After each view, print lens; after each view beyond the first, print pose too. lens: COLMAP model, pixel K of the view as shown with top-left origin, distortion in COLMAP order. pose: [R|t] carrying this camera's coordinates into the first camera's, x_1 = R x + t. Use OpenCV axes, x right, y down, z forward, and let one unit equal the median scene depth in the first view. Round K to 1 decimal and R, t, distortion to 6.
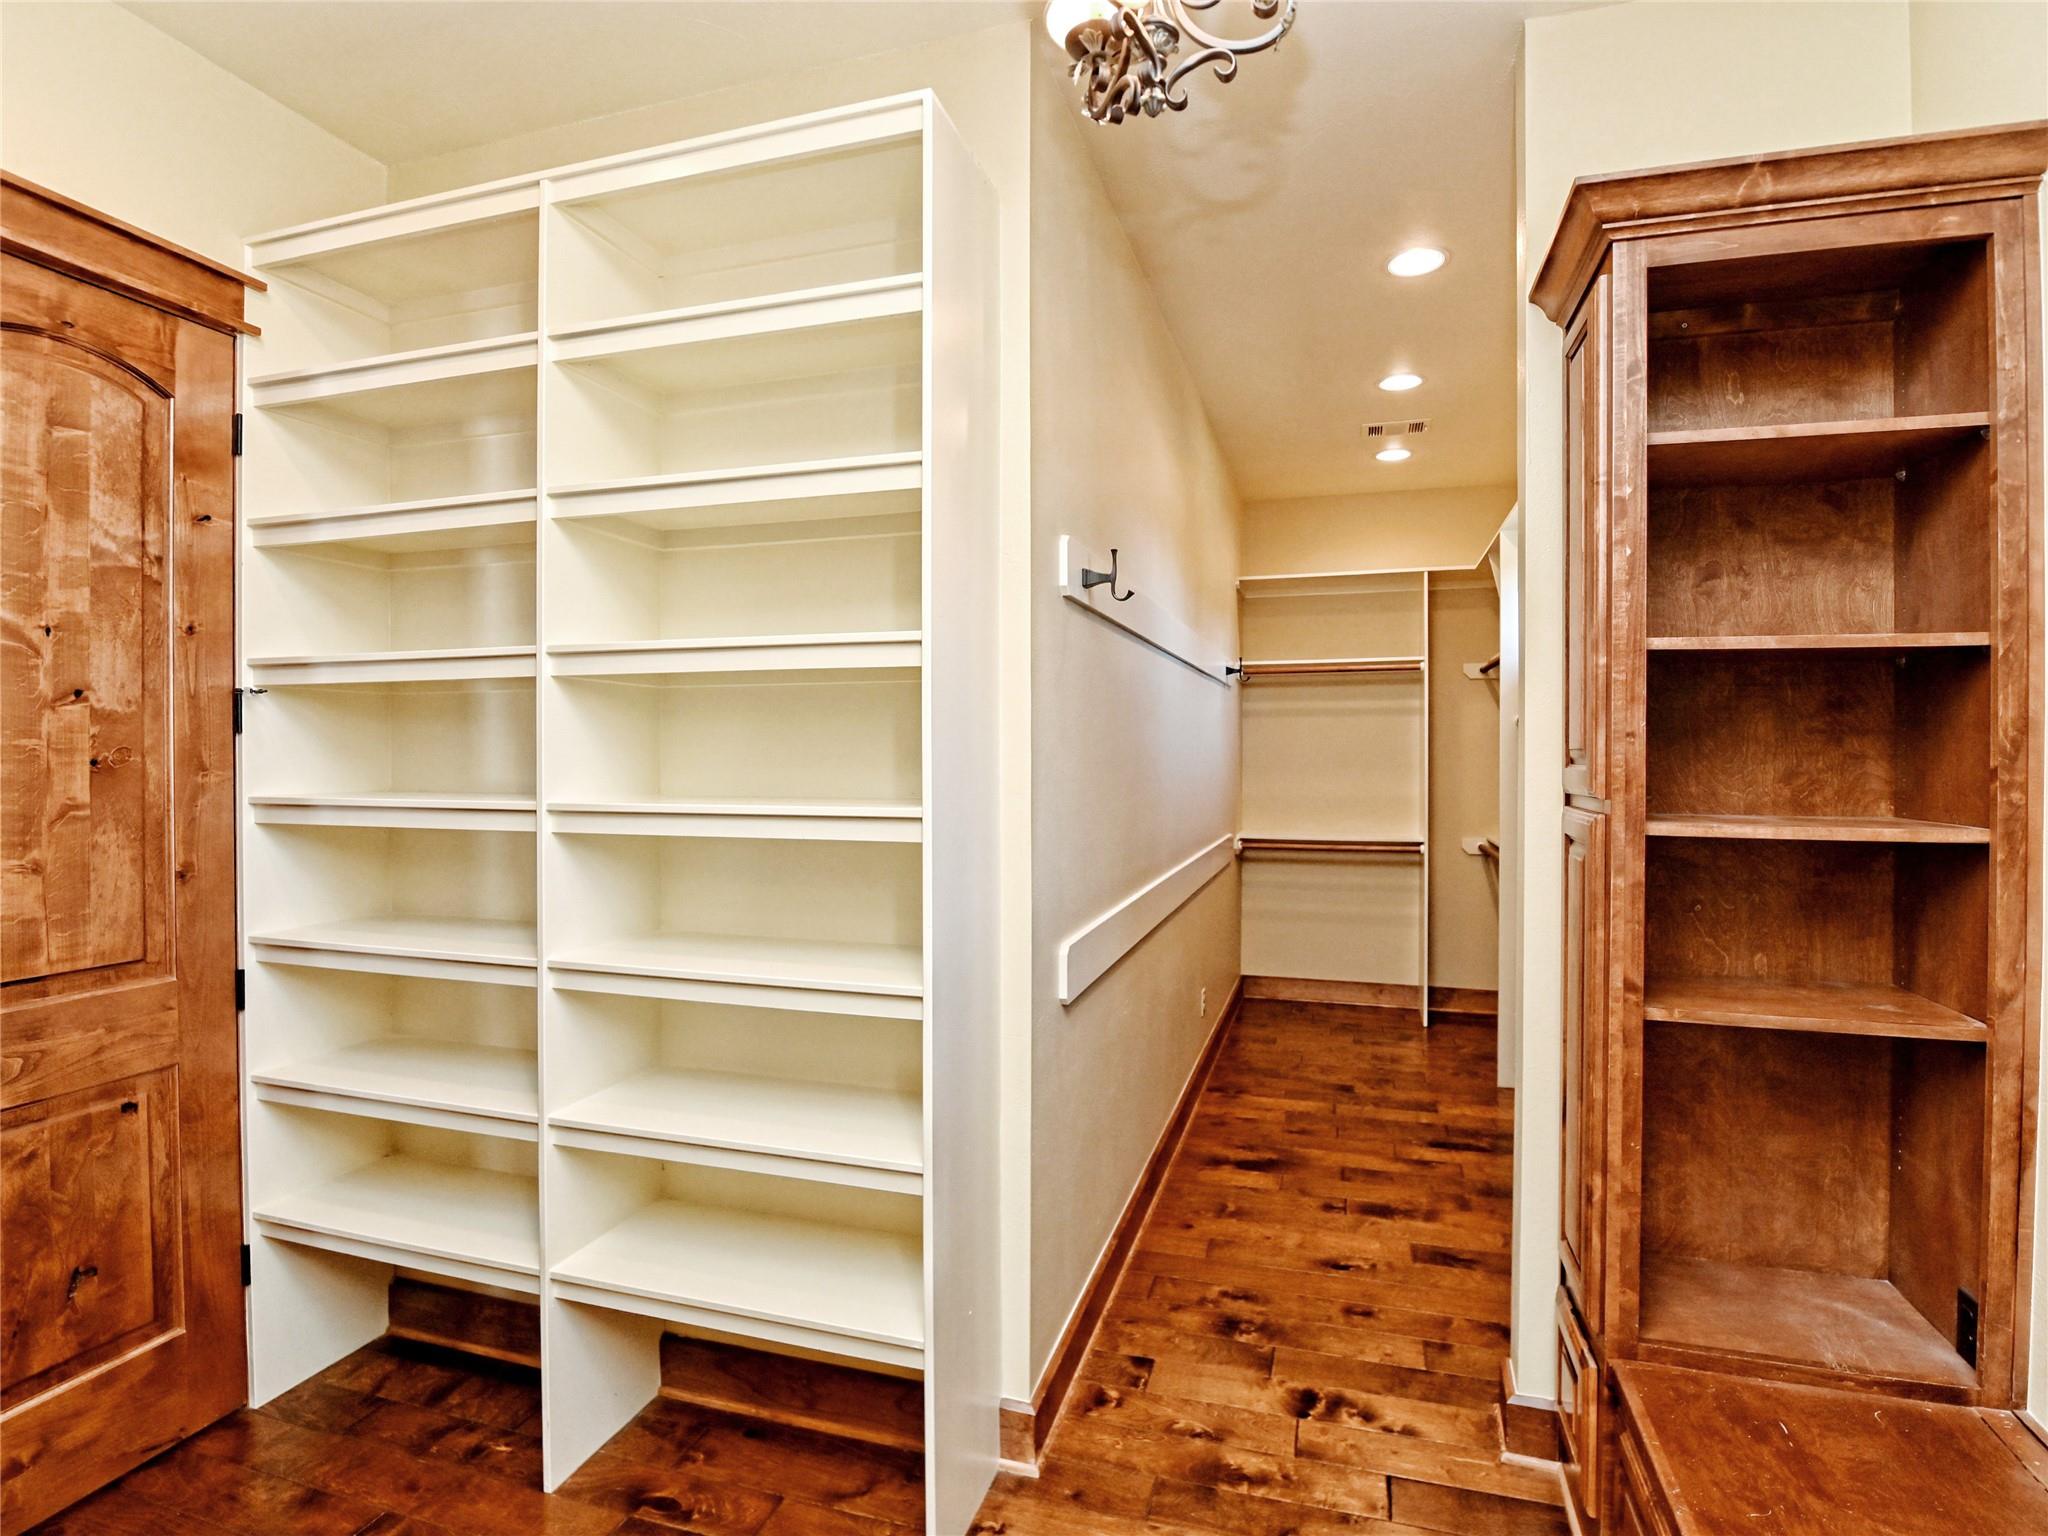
lens RADIAL K [[954.9, 0, 1024.0], [0, 954.9, 768.0], [0, 0, 1]] dist [-0.000118, -0.007017]
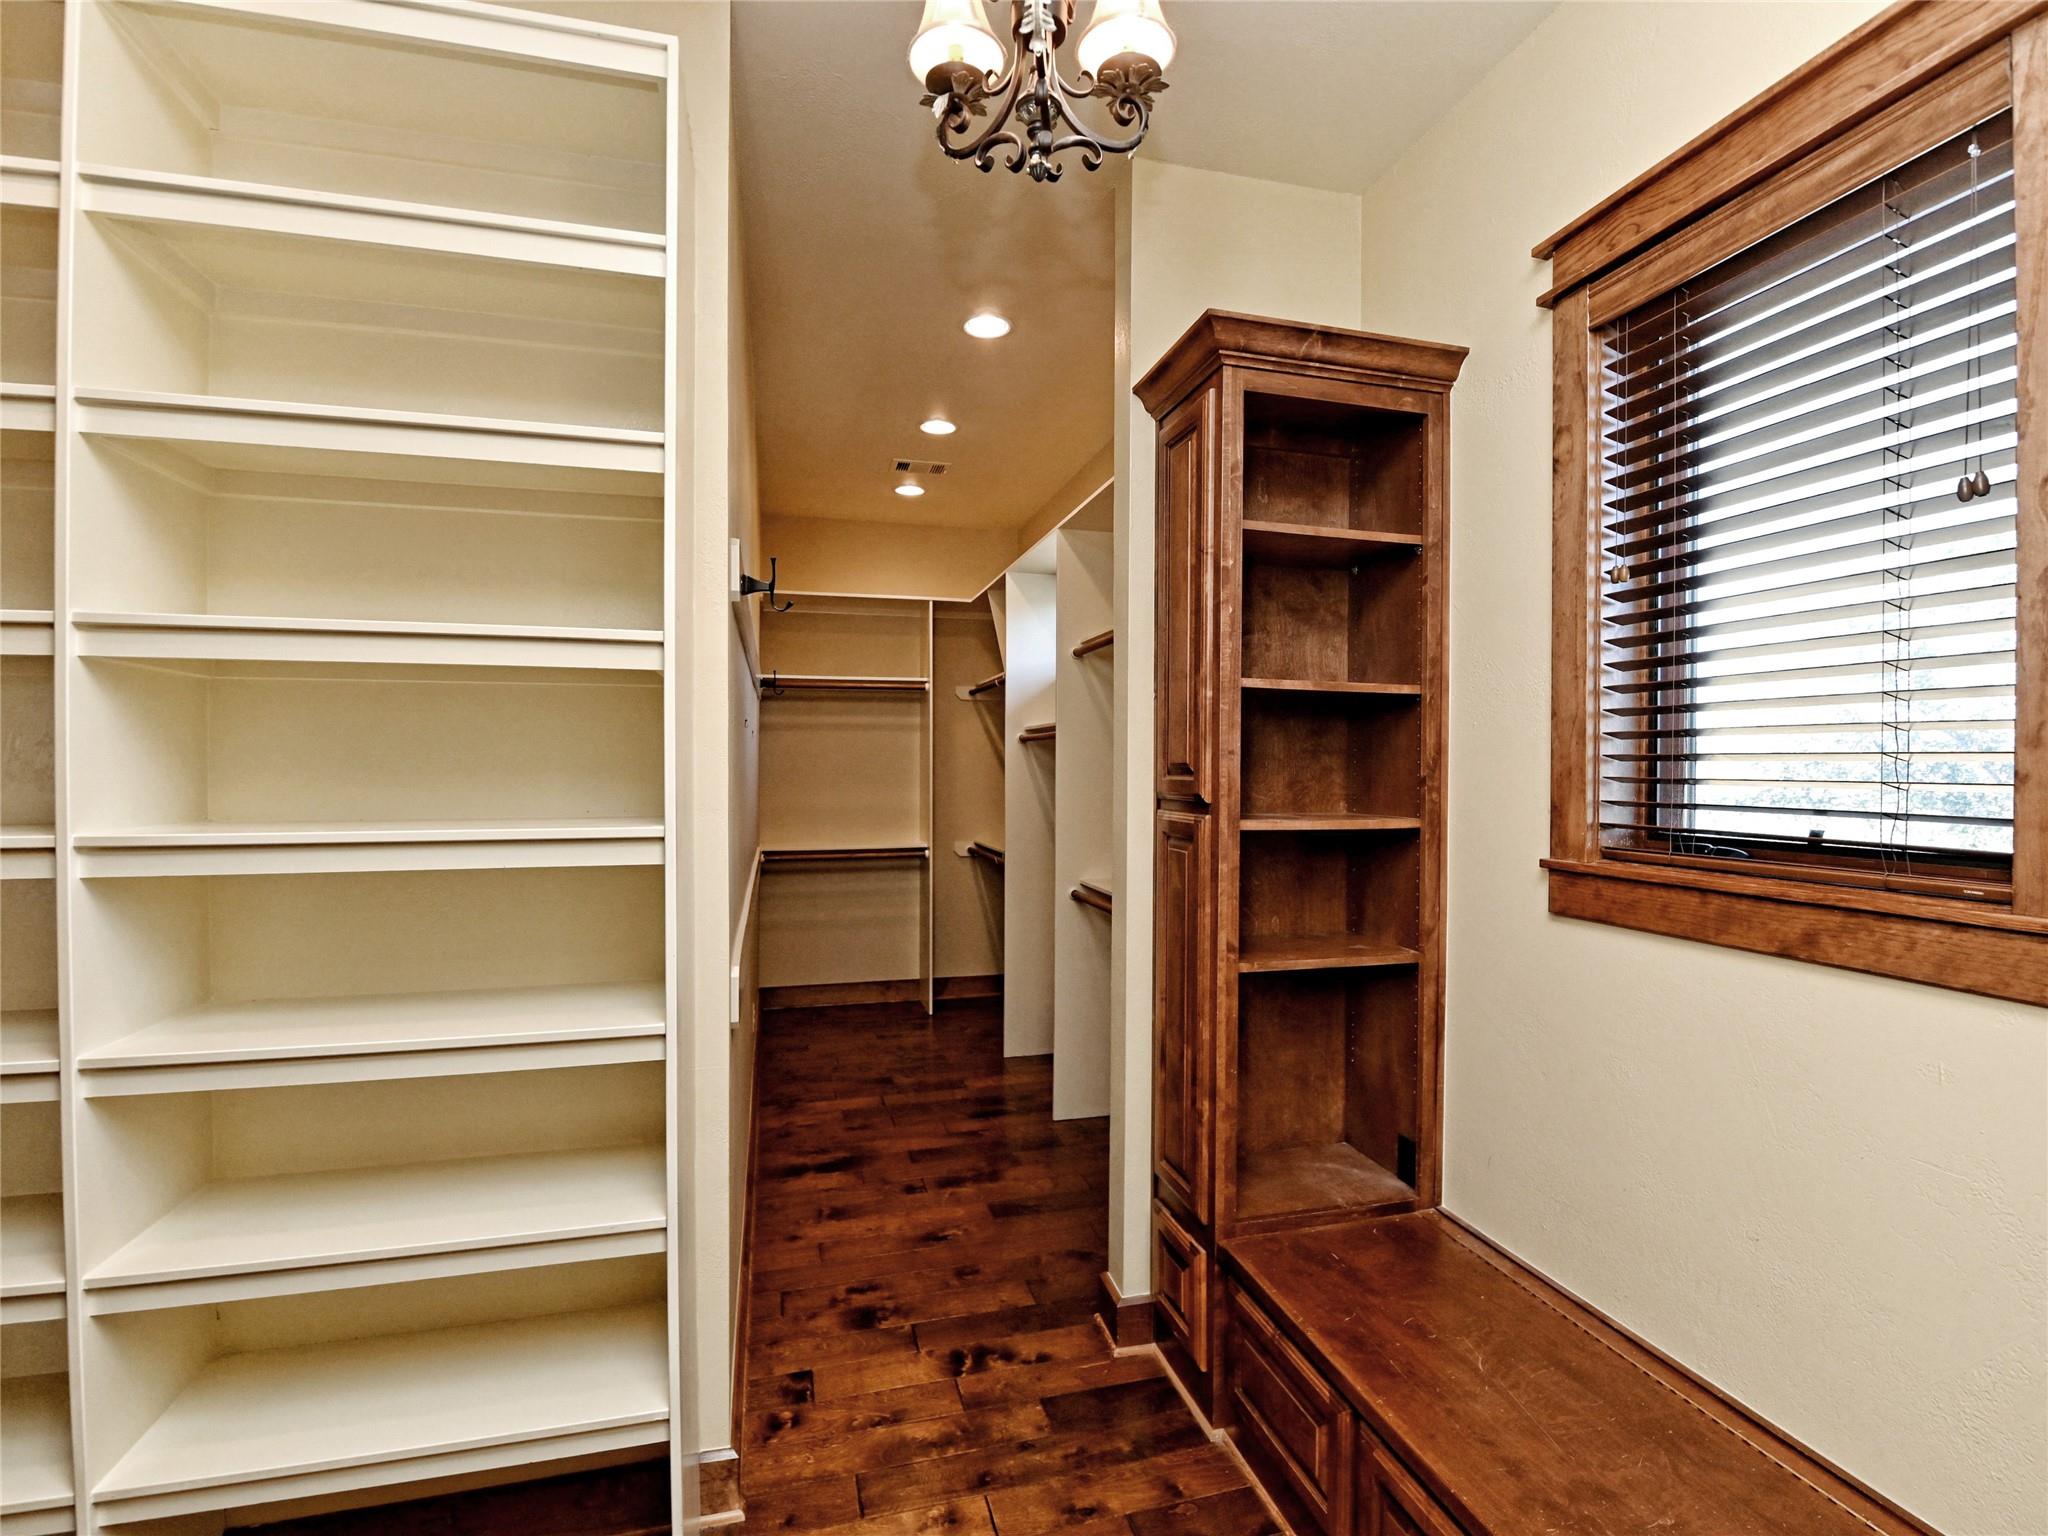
lens RADIAL K [[949.9, 0, 1020.6], [0, 949.9, 787.9], [0, 0, 1]] dist [-0.001881, -0.006805]
pose [[0.856761, -0.010611, 0.515605, -0.227518], [0.006795, 0.999934, 0.009287, -0.000958], [-0.515669, -0.004453, 0.856776, 0.041816]]
